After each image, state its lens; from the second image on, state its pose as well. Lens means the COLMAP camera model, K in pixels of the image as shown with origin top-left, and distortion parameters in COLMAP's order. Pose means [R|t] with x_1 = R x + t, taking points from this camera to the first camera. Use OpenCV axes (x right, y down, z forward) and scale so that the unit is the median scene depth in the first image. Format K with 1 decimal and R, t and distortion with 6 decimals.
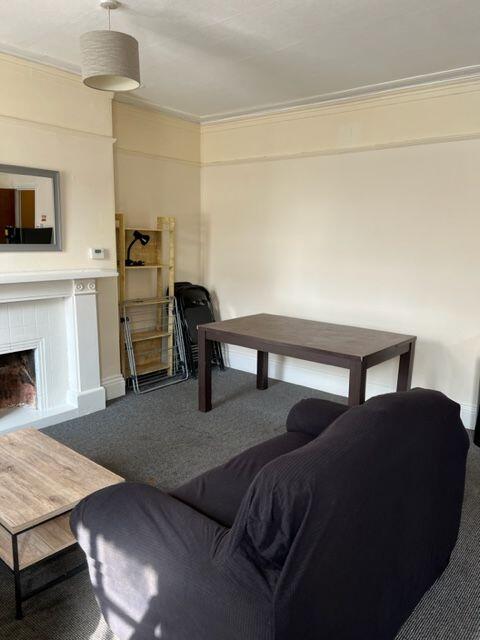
lens RADIAL K [[481.7, 0, 239.6], [0, 481.7, 321.9], [0, 0, 1]] dist [0.030727, -0.016556]
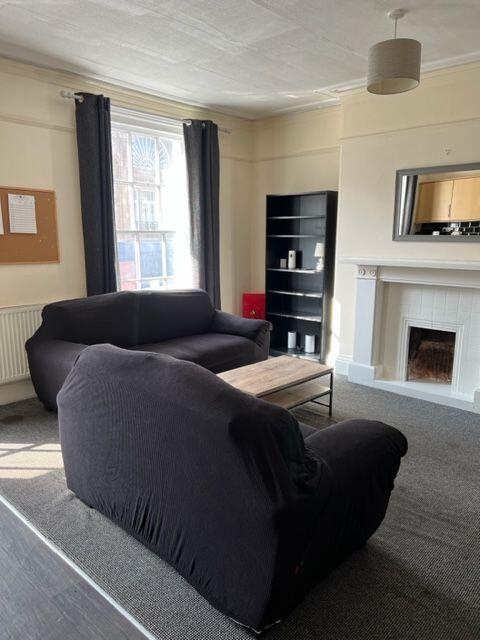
lens RADIAL K [[481.7, 0, 239.4], [0, 481.7, 320.7], [0, 0, 1]] dist [0.030727, -0.016556]
pose [[-0.046129, 0.163215, -0.985512, 0.747121], [-0.178462, 0.969344, 0.168890, -0.076398], [0.982865, 0.183667, -0.015588, 0.613054]]
